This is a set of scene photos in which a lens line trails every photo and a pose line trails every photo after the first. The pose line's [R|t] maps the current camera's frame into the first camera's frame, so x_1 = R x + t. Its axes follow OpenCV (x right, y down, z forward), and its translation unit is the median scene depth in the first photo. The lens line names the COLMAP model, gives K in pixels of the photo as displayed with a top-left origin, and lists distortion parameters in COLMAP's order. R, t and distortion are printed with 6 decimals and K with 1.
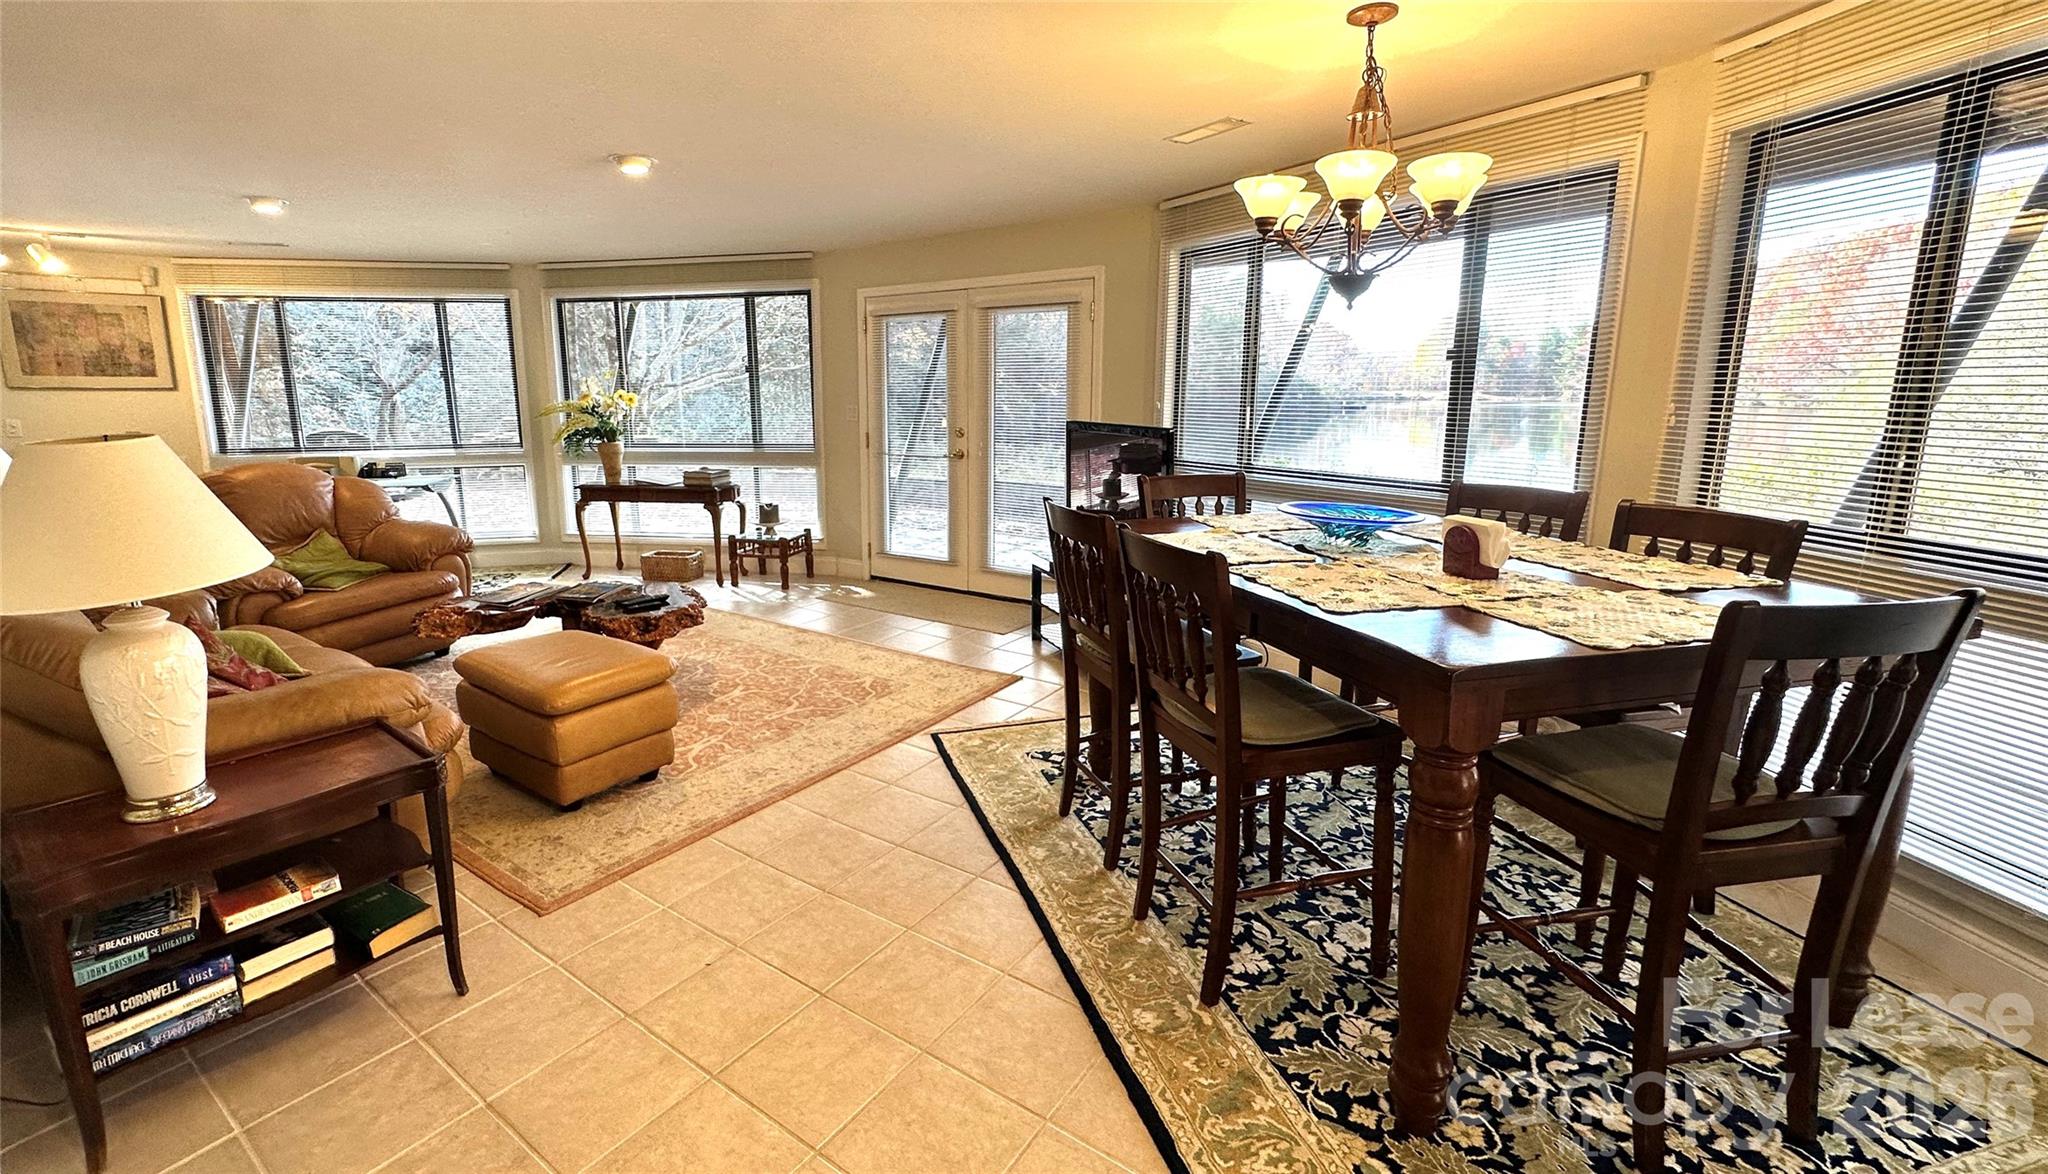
lens RADIAL K [[866.3, 0, 975.2], [0, 866.3, 560.7], [0, 0, 1]] dist [-0.000597, -0.000104]
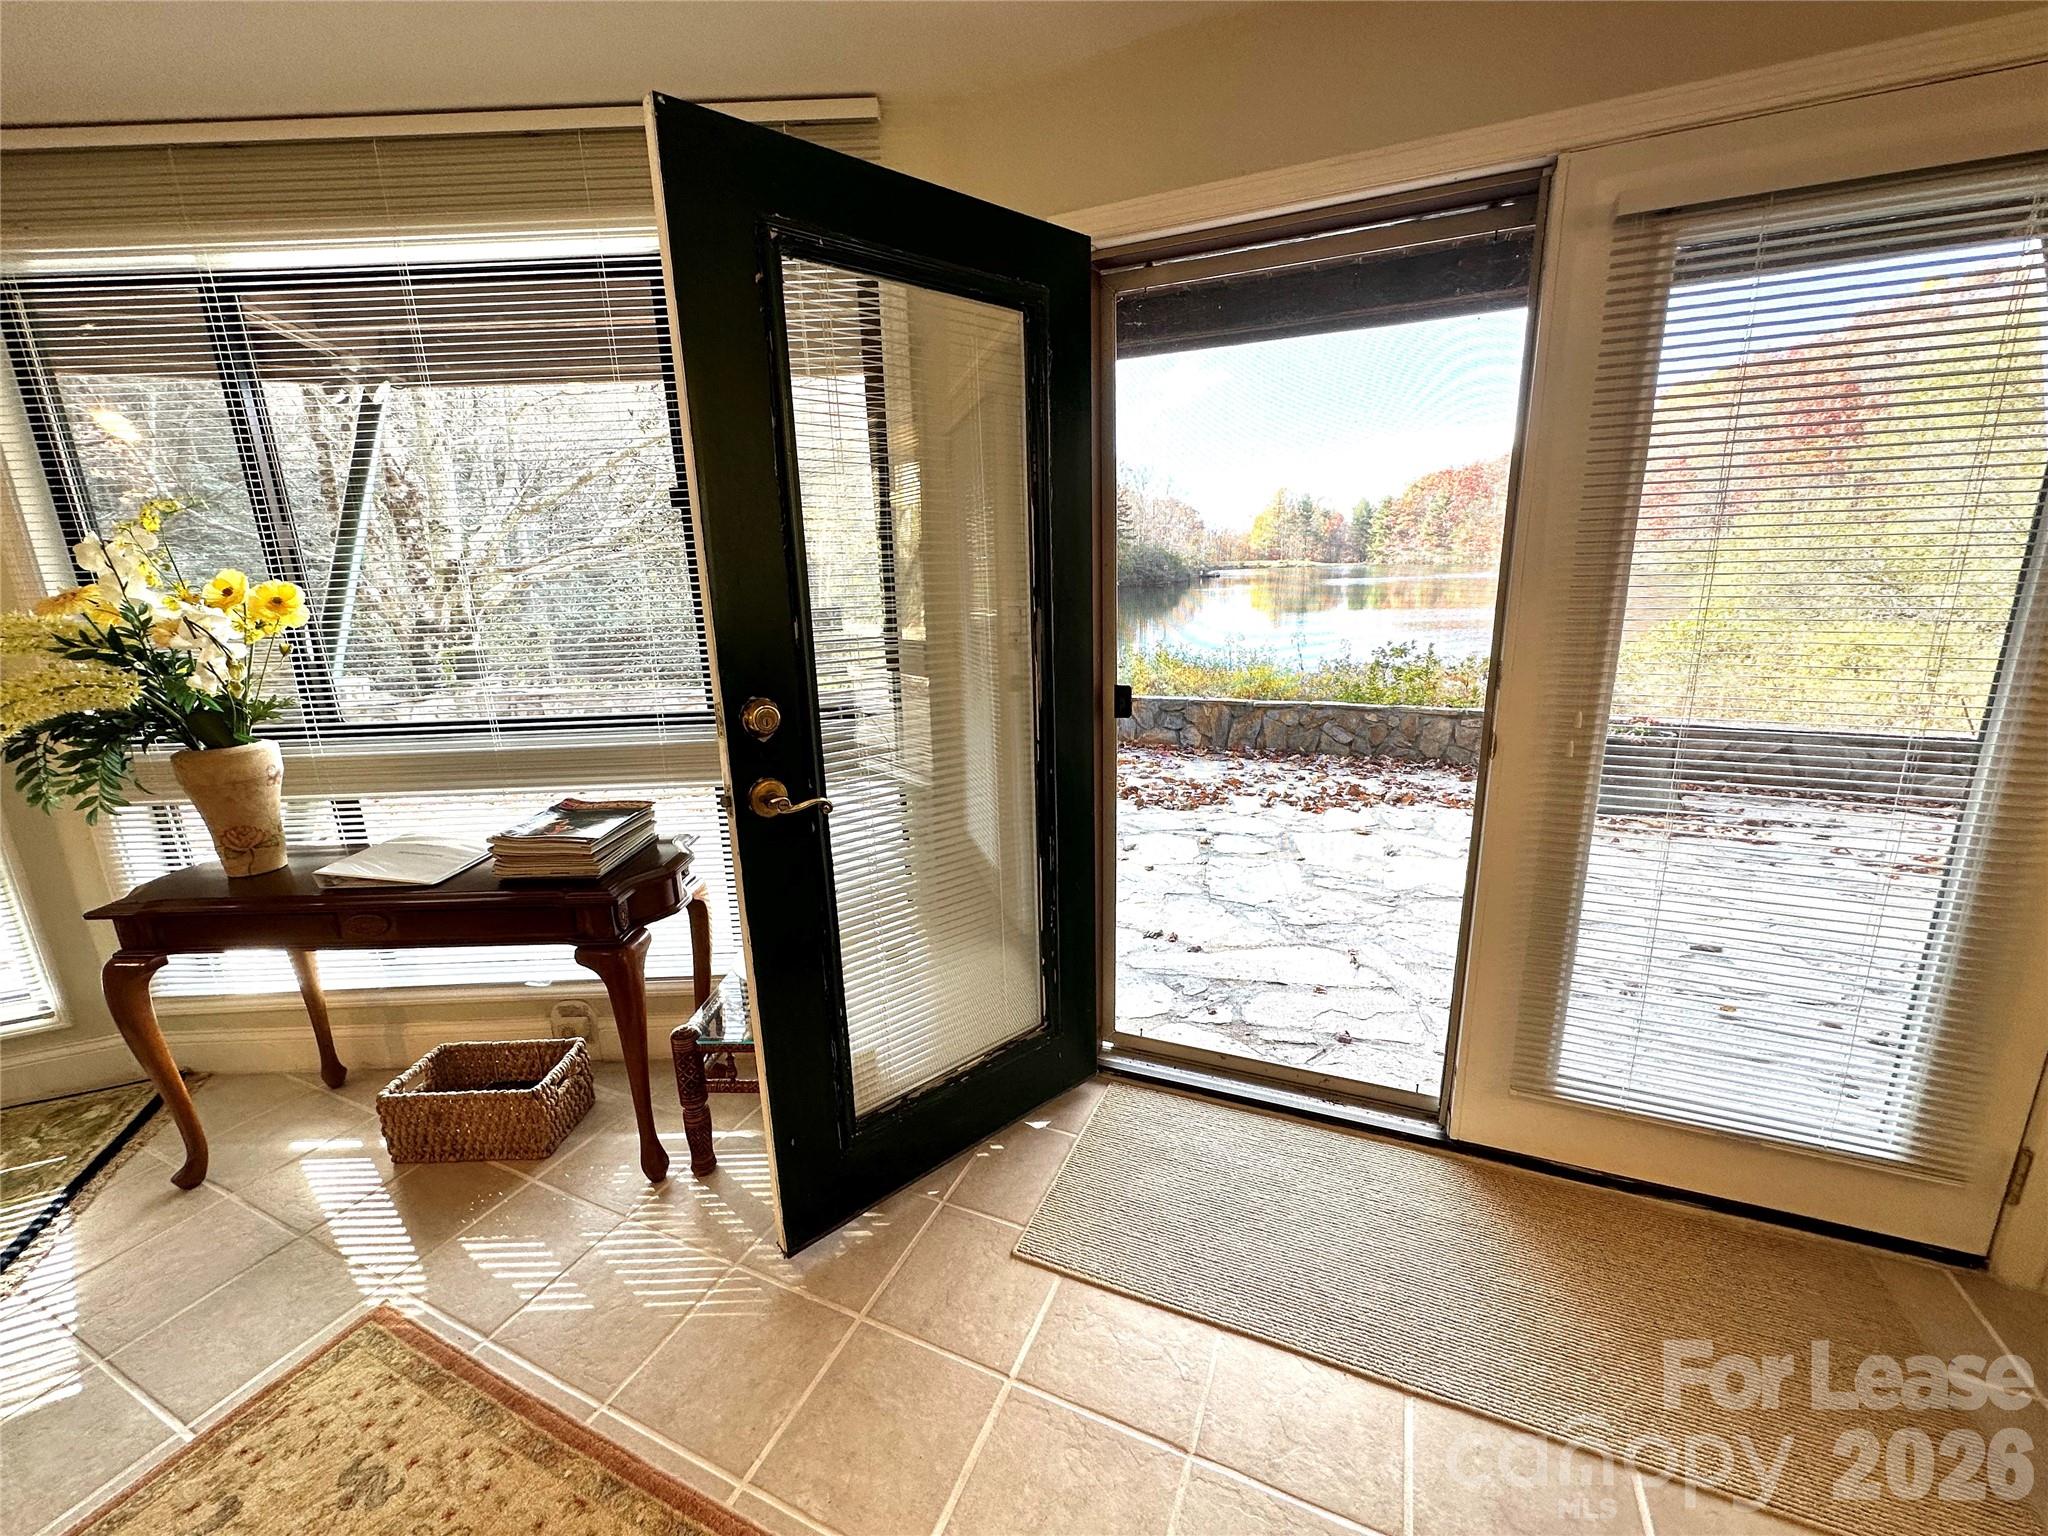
lens RADIAL K [[815.6, 0, 1024.0], [0, 815.6, 768.0], [0, 0, 1]] dist [-0.001133, -0.000143]
pose [[0.978390, -0.076050, 0.192273, -0.199186], [0.067255, 0.996386, 0.051872, -0.123094], [-0.195523, -0.037820, 0.979969, 0.656969]]
